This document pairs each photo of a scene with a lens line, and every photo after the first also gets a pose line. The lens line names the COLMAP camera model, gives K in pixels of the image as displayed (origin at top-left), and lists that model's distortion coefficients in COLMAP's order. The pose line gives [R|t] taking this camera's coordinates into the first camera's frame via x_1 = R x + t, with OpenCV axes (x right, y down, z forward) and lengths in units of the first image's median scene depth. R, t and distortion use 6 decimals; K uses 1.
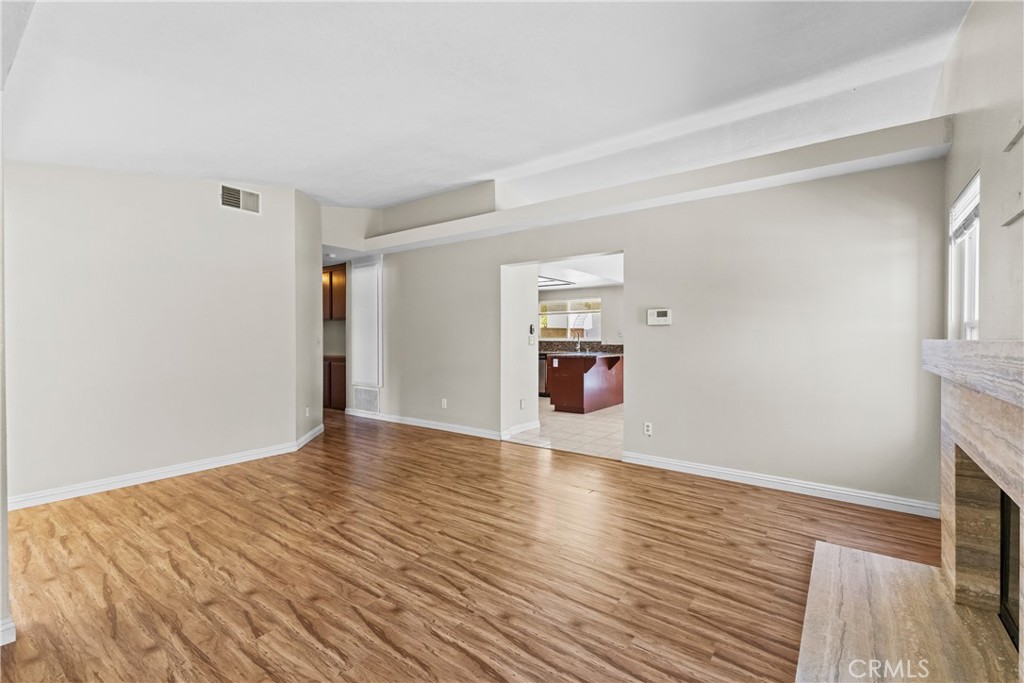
lens RADIAL K [[443.0, 0, 516.2], [0, 443.0, 343.8], [0, 0, 1]] dist [0.000587, -0.001085]
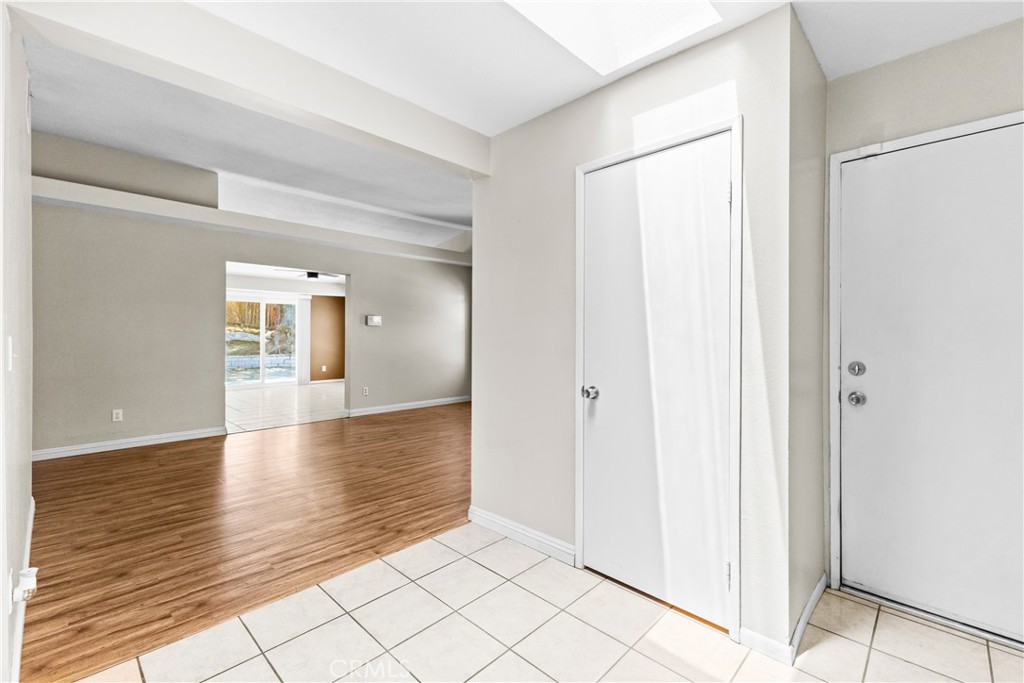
lens RADIAL K [[443.0, 0, 509.1], [0, 443.0, 335.2], [0, 0, 1]] dist [0.000587, -0.001085]
pose [[0.134798, 0.003078, 0.990868, -1.803290], [0.008010, 0.999959, -0.004196, 0.002536], [-0.990841, 0.008502, 0.134768, 0.433334]]
